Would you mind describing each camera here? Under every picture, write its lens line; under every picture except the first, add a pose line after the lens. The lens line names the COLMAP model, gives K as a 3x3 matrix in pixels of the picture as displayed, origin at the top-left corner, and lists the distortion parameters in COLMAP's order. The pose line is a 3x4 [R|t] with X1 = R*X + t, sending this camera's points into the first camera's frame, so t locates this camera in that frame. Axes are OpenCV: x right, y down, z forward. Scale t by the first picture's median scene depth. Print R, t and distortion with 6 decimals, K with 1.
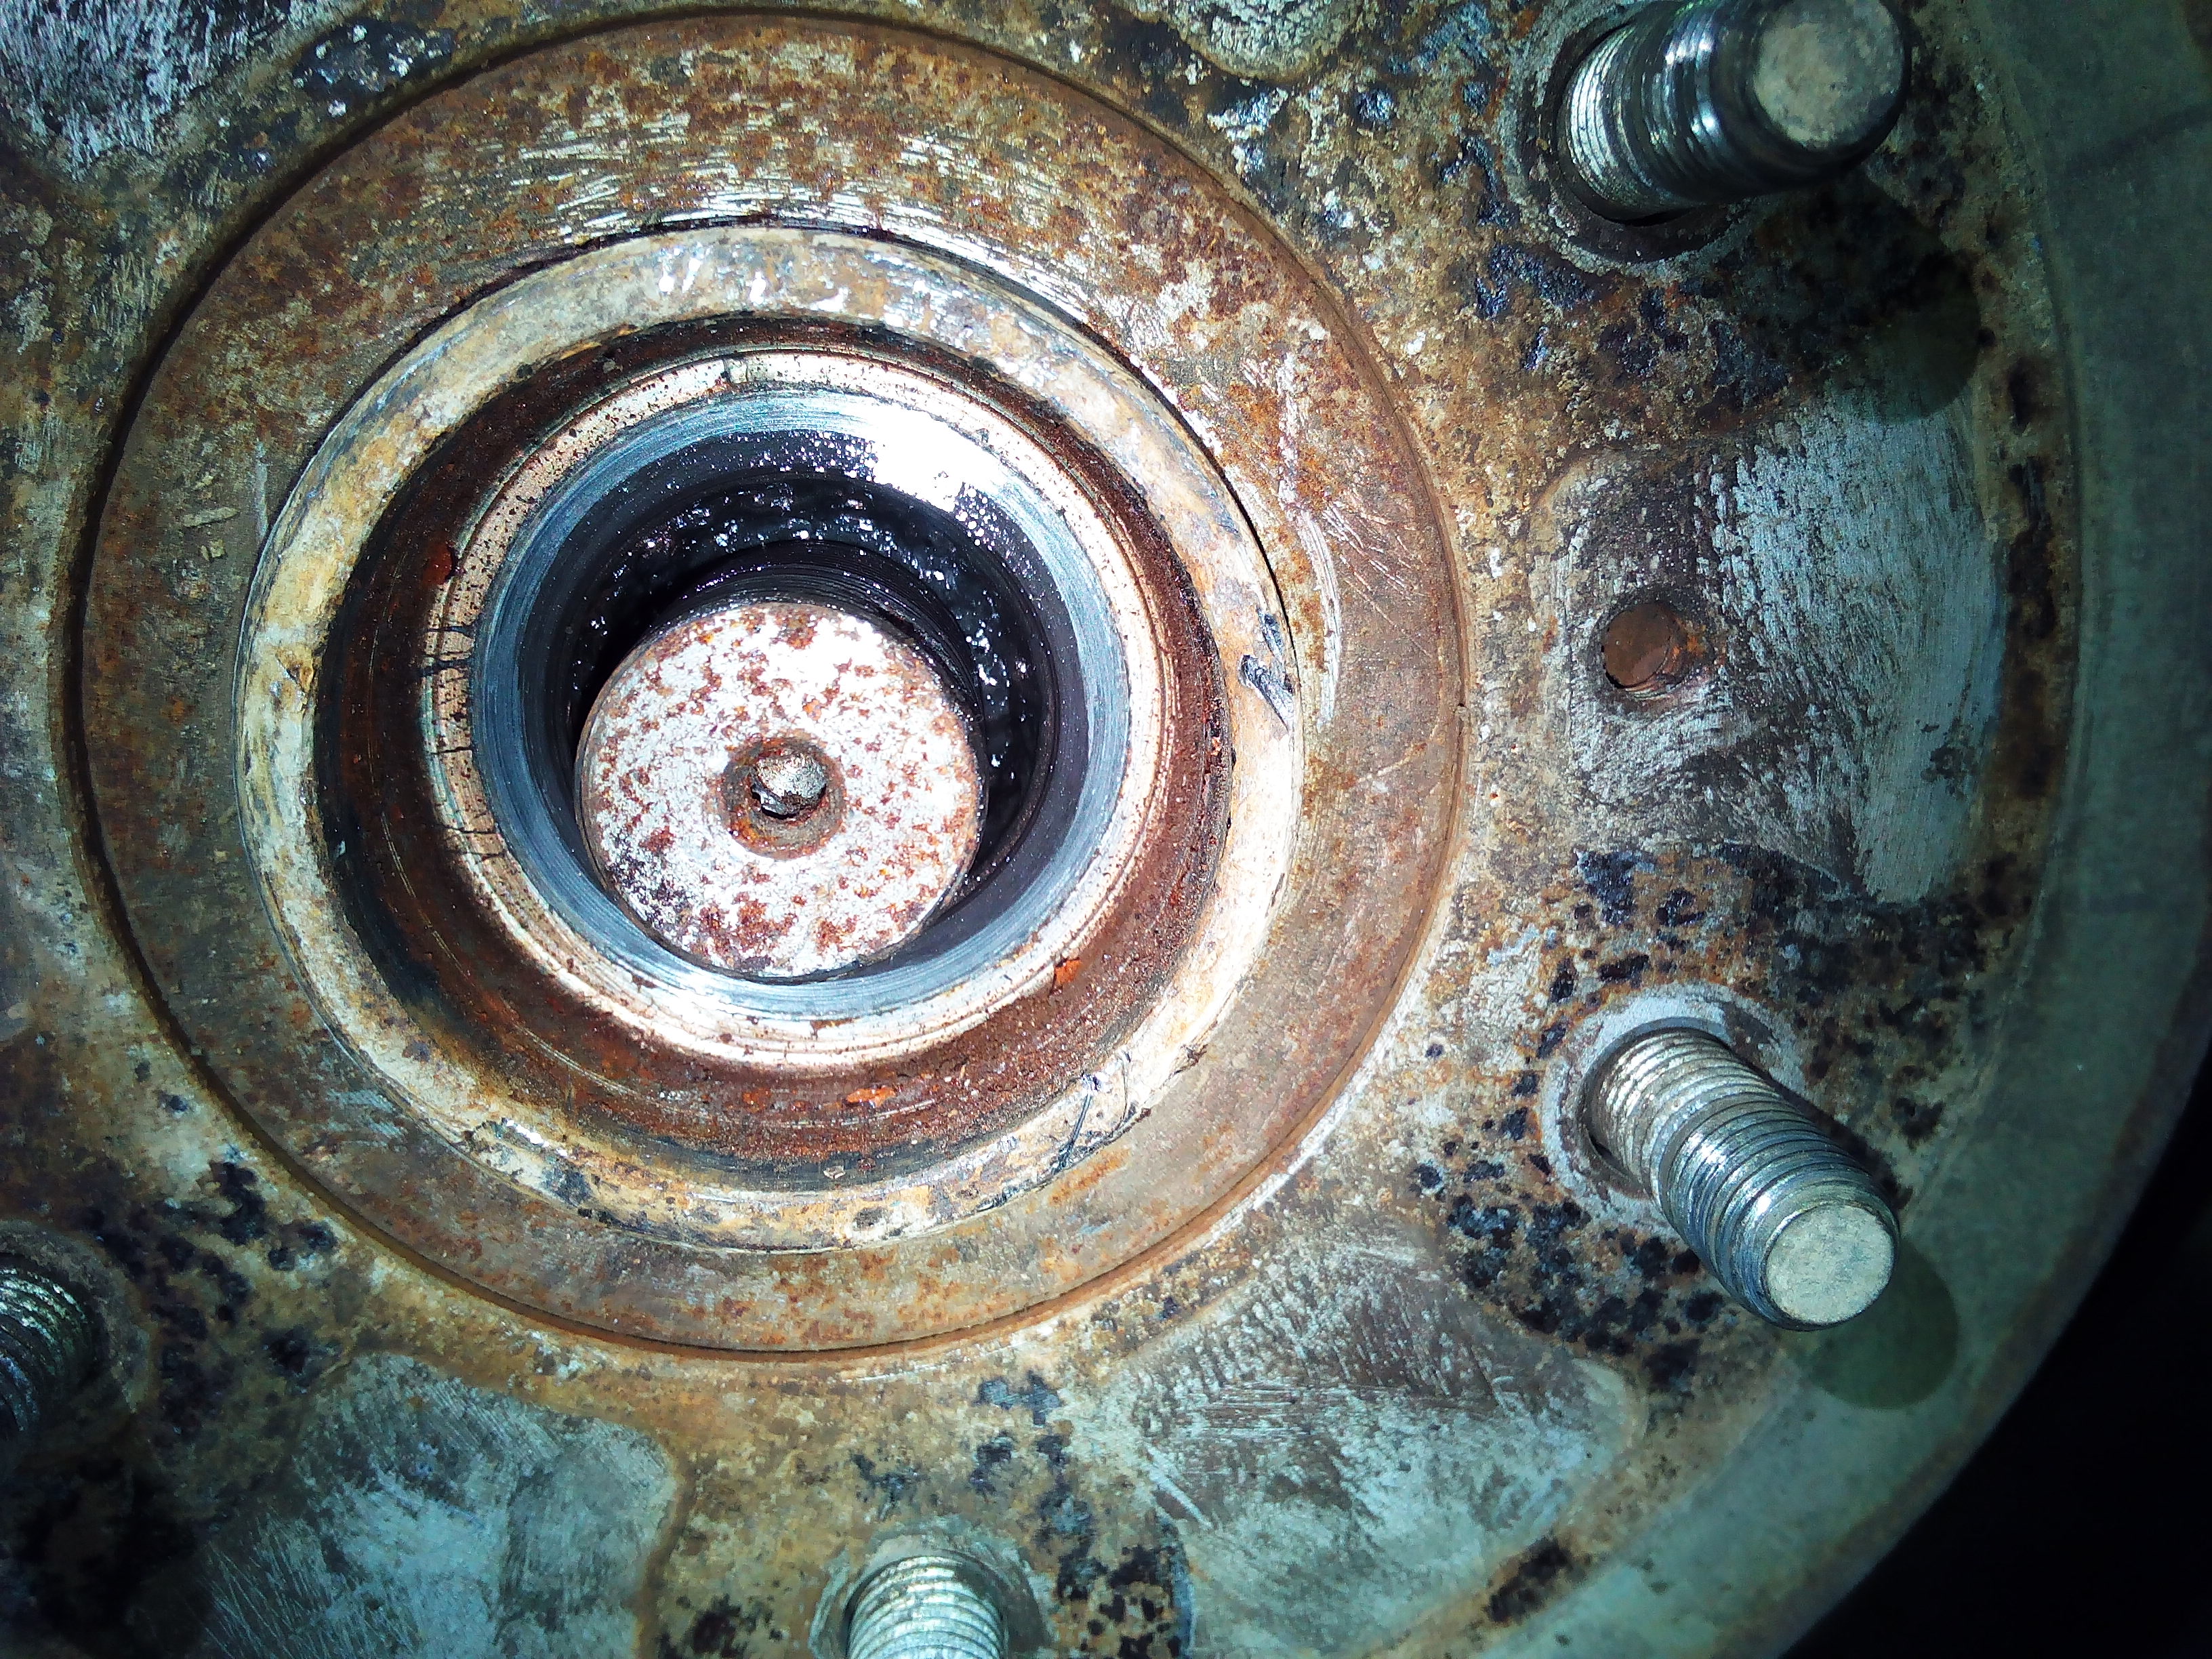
lens RADIAL K [[1890.9, 0, 1104.8], [0, 1890.9, 794.9], [0, 0, 1]] dist [0.079987, -0.187163]
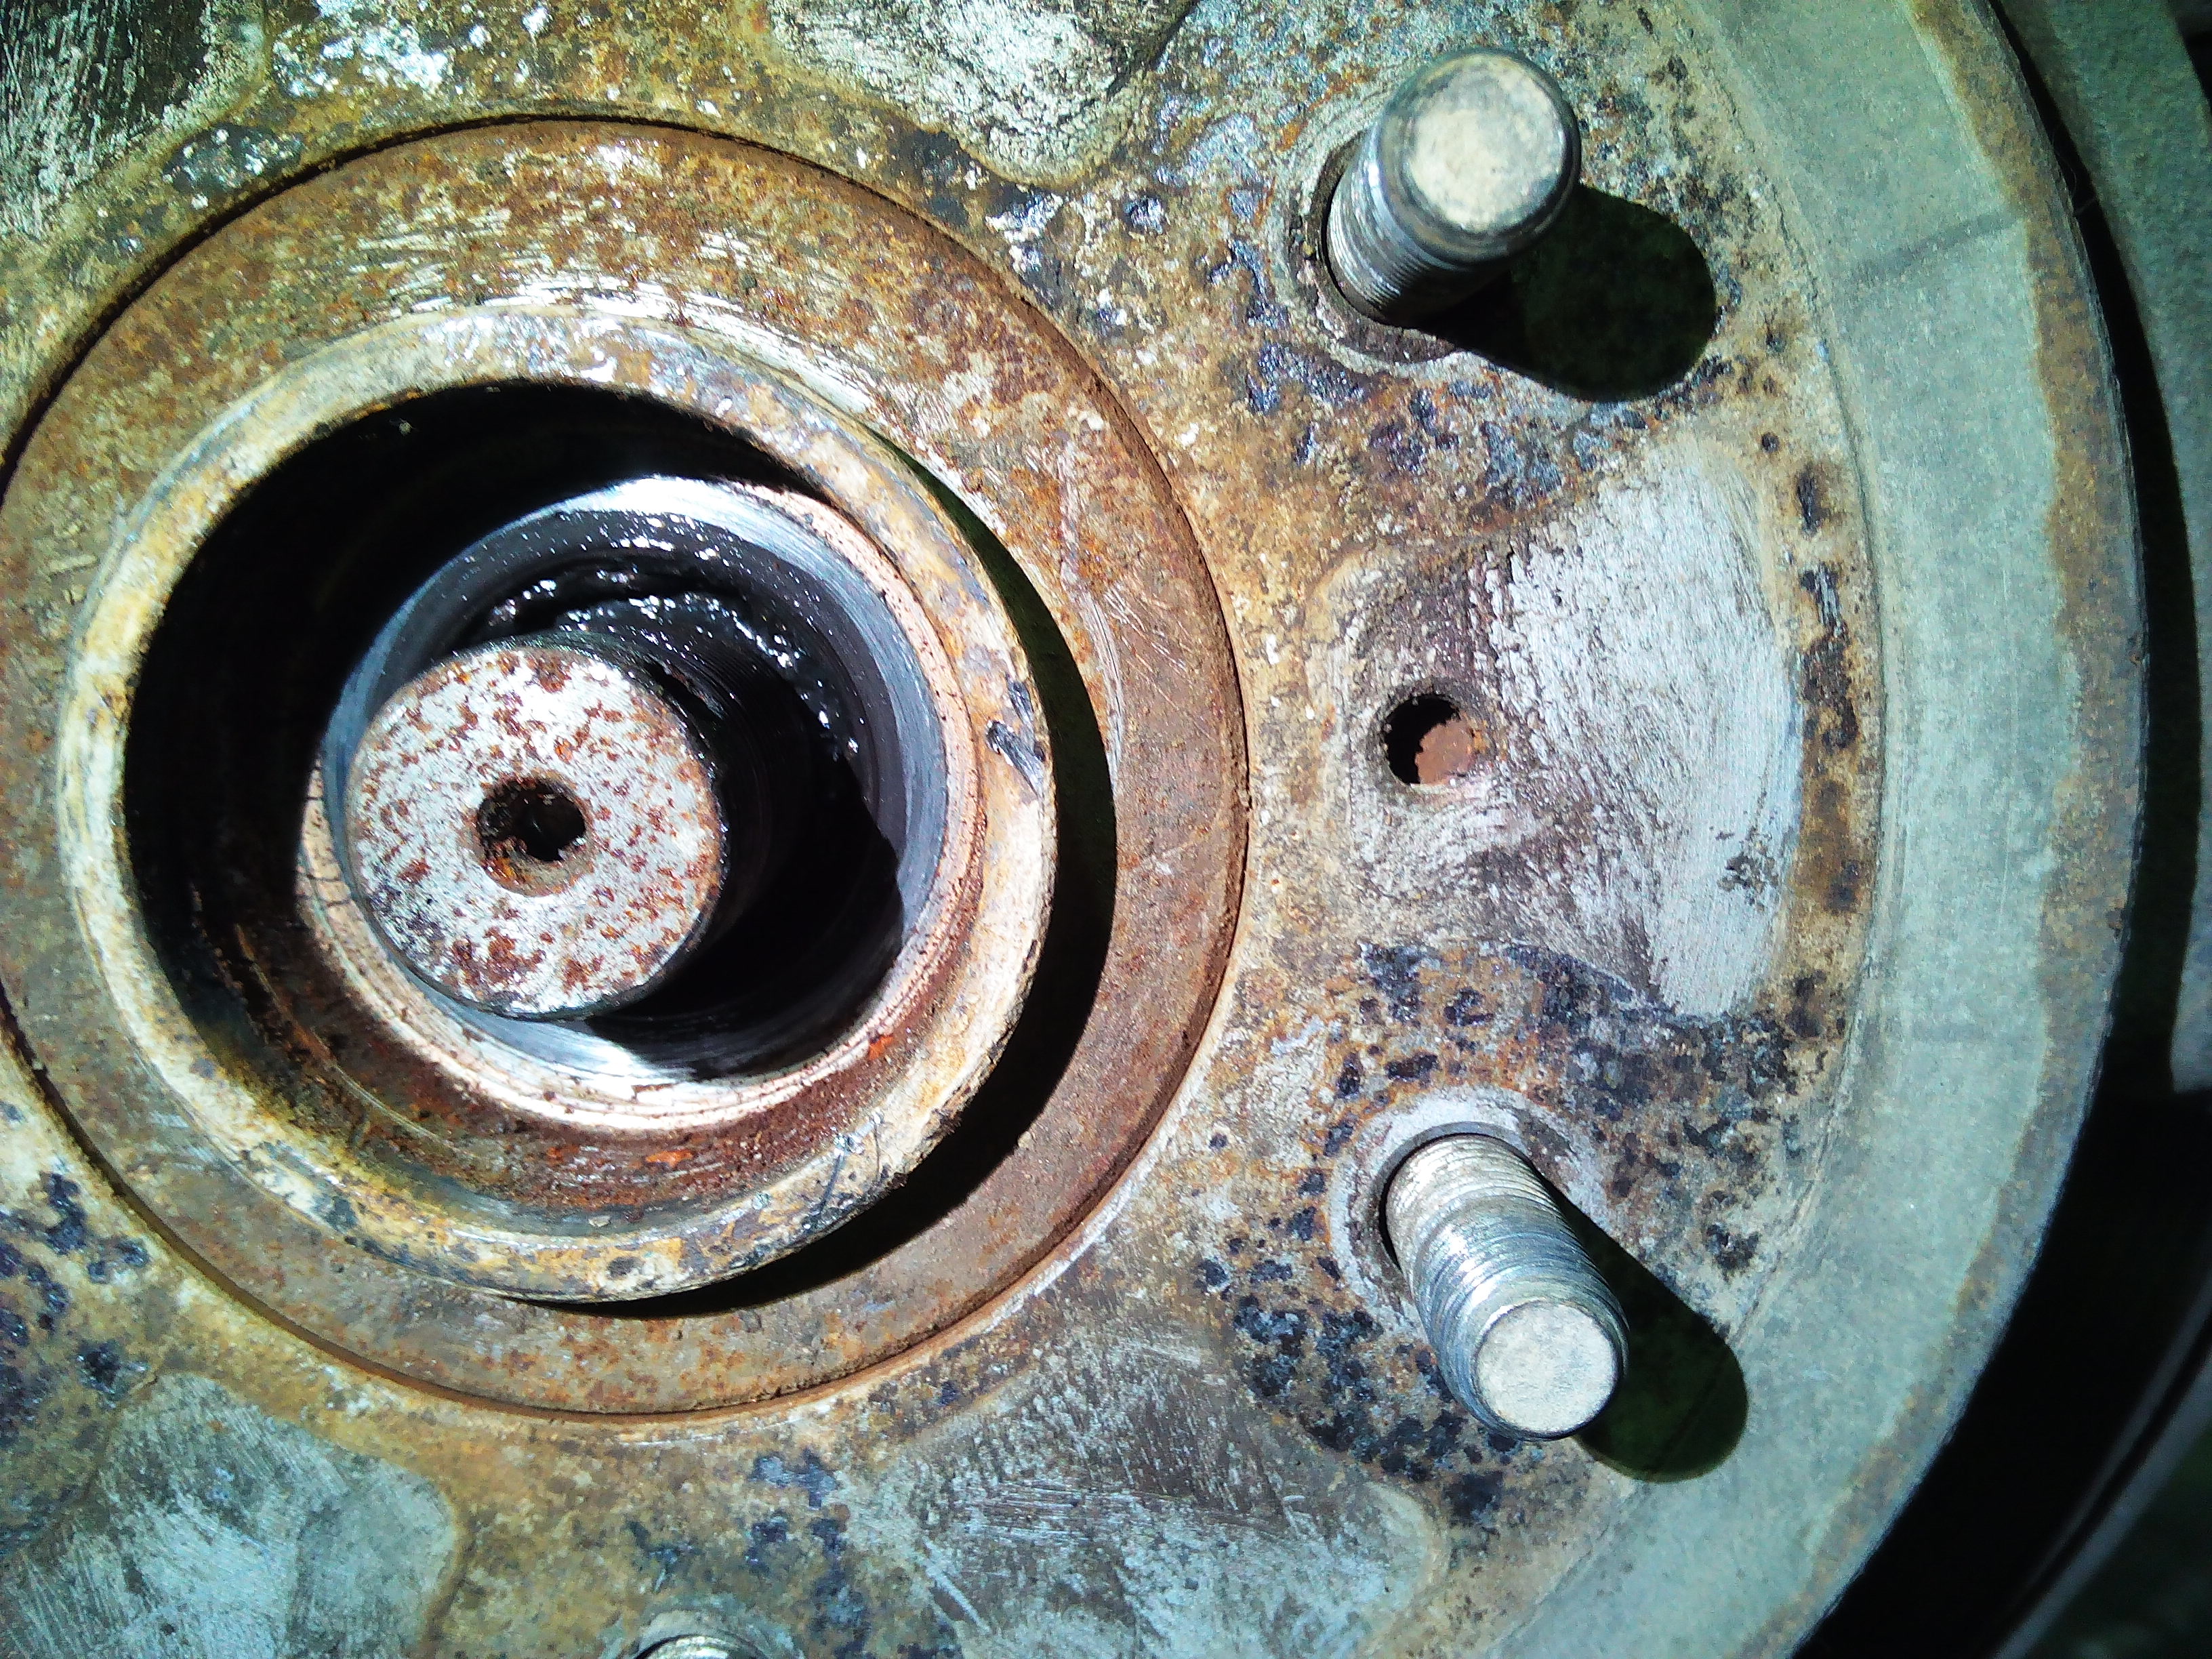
lens RADIAL K [[1890.9, 0, 1137.2], [0, 1890.9, 785.2], [0, 0, 1]] dist [0.079987, -0.187163]
pose [[0.993361, 0.039202, -0.108154, 0.244394], [-0.051075, 0.992697, -0.109287, 0.064052], [0.103080, 0.114086, 0.988109, -0.003866]]
